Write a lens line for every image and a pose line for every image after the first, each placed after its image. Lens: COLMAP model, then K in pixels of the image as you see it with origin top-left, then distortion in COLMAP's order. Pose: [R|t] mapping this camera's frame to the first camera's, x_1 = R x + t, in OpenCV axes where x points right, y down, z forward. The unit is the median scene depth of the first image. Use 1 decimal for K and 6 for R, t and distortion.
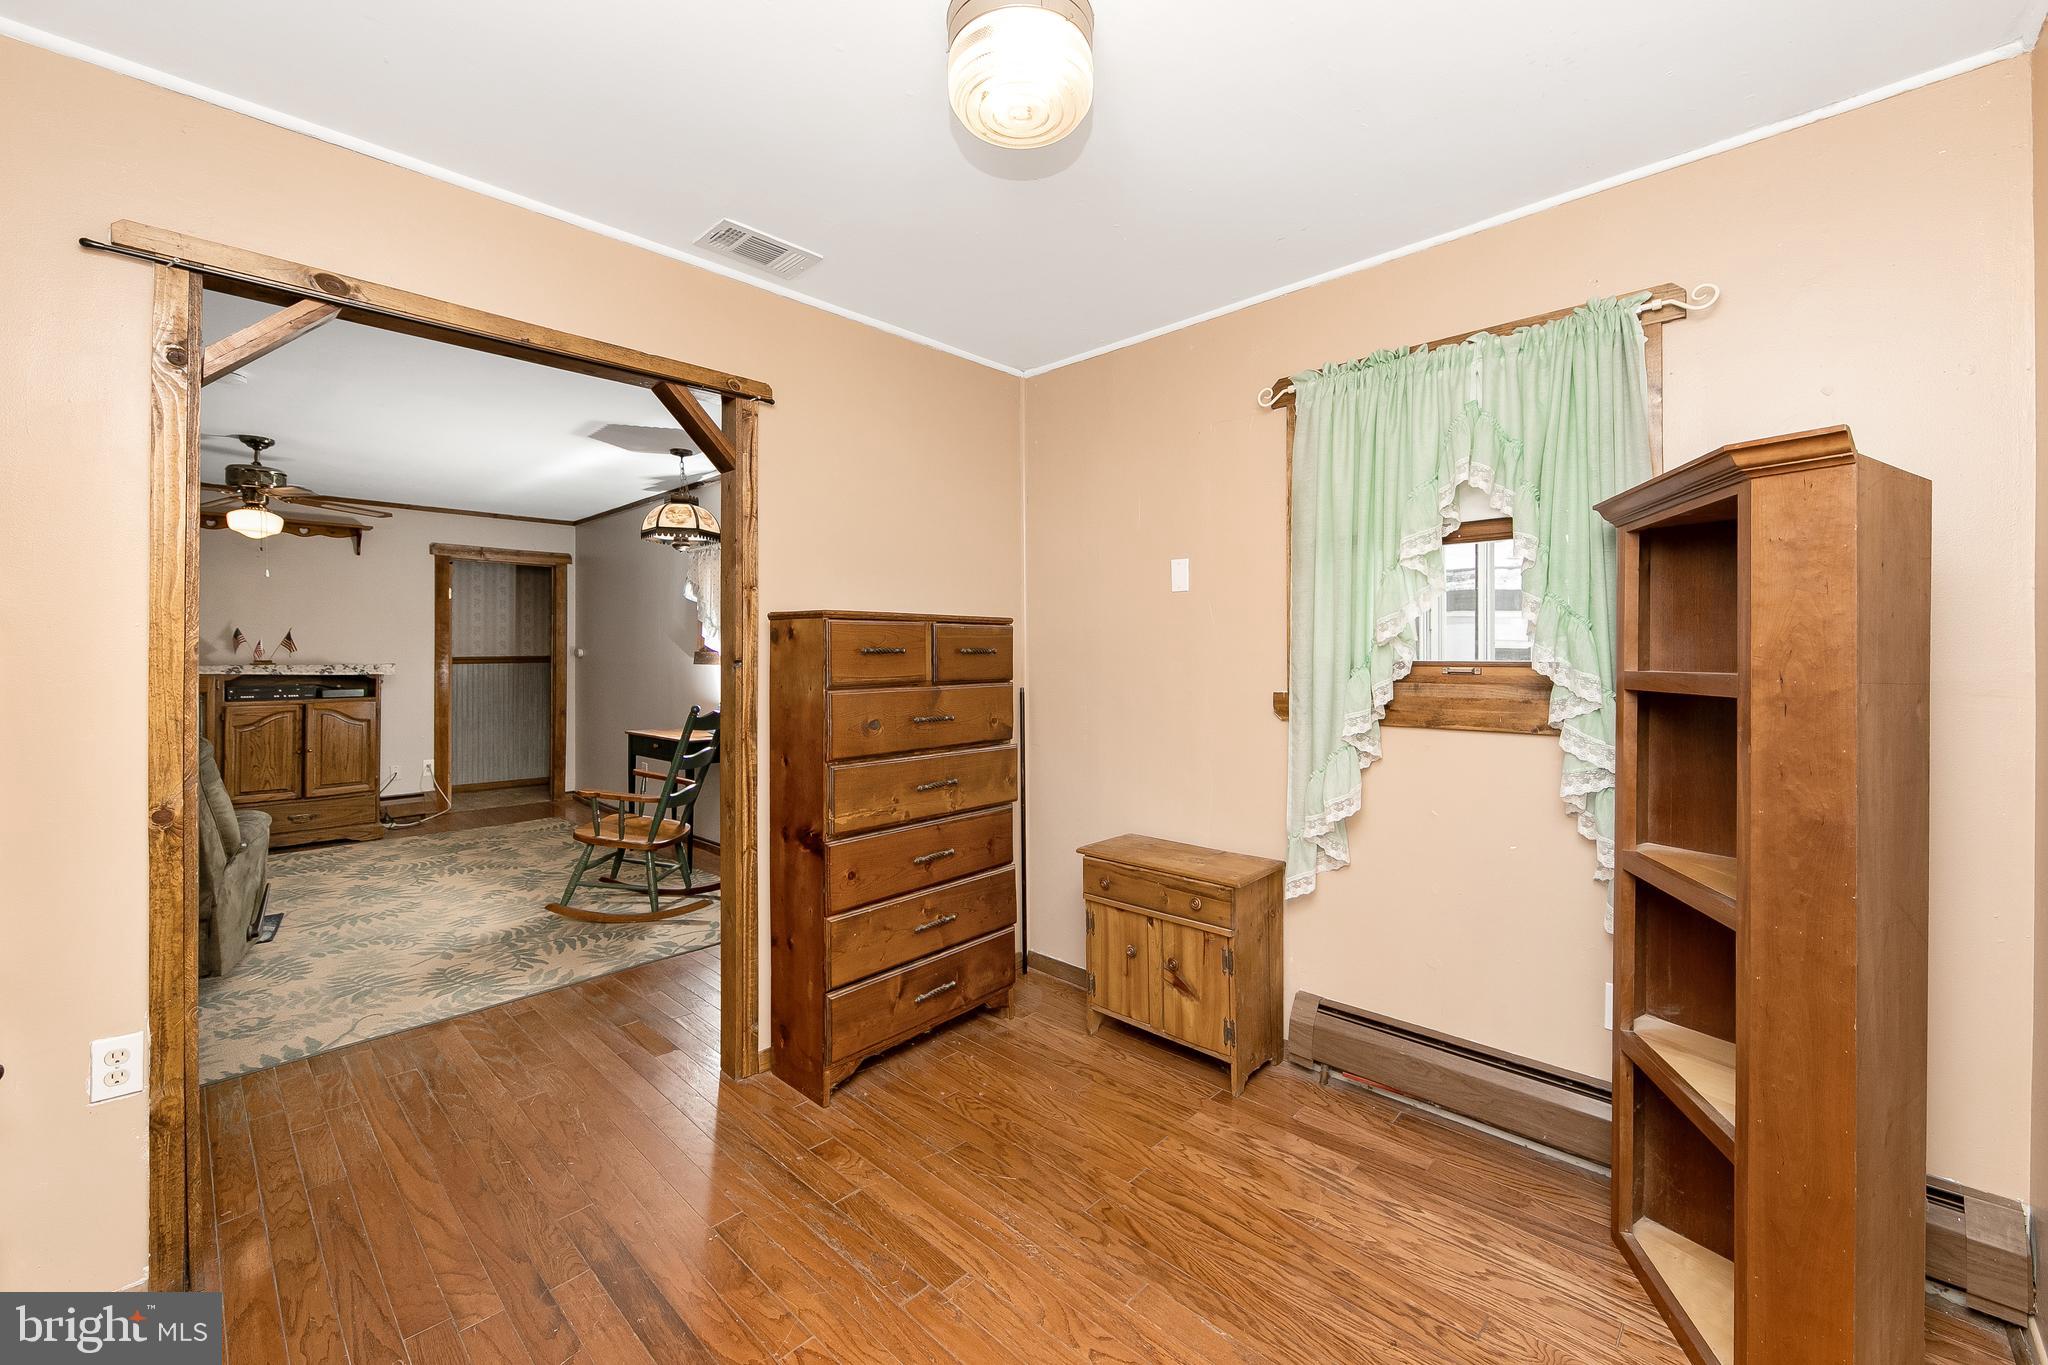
lens RADIAL K [[819.8, 0, 1038.9], [0, 819.8, 645.6], [0, 0, 1]] dist [-0.000410, -0.000018]
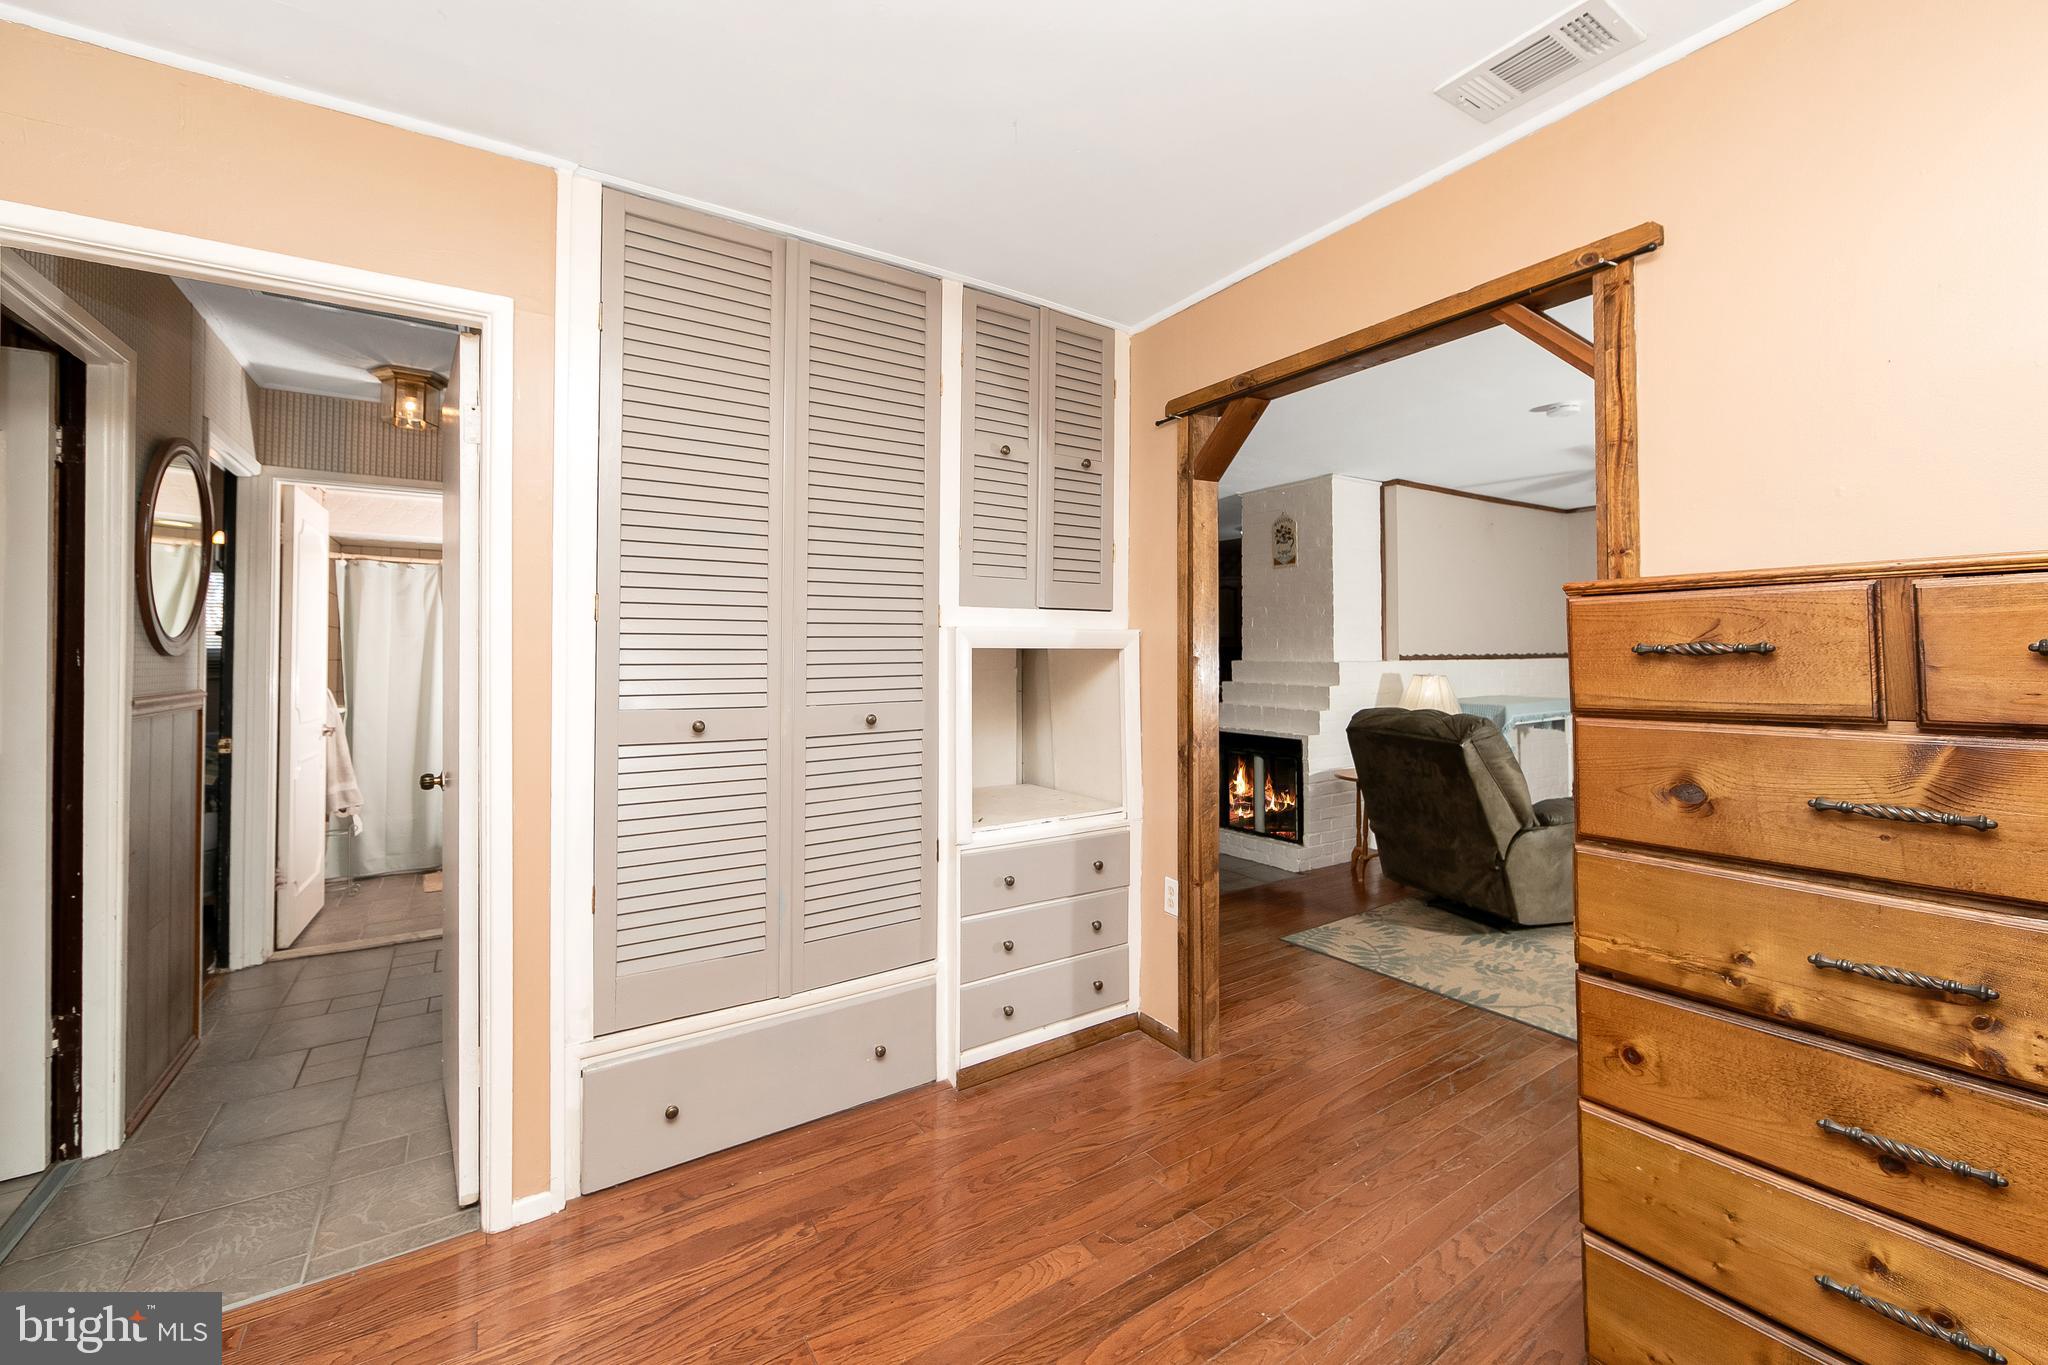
lens RADIAL K [[819.8, 0, 1038.9], [0, 819.8, 645.6], [0, 0, 1]] dist [-0.000410, -0.000018]
pose [[-0.216582, -0.007987, -0.976232, 0.385791], [0.013745, 0.999842, -0.011230, 0.003062], [0.976168, -0.015850, -0.216438, 0.701913]]
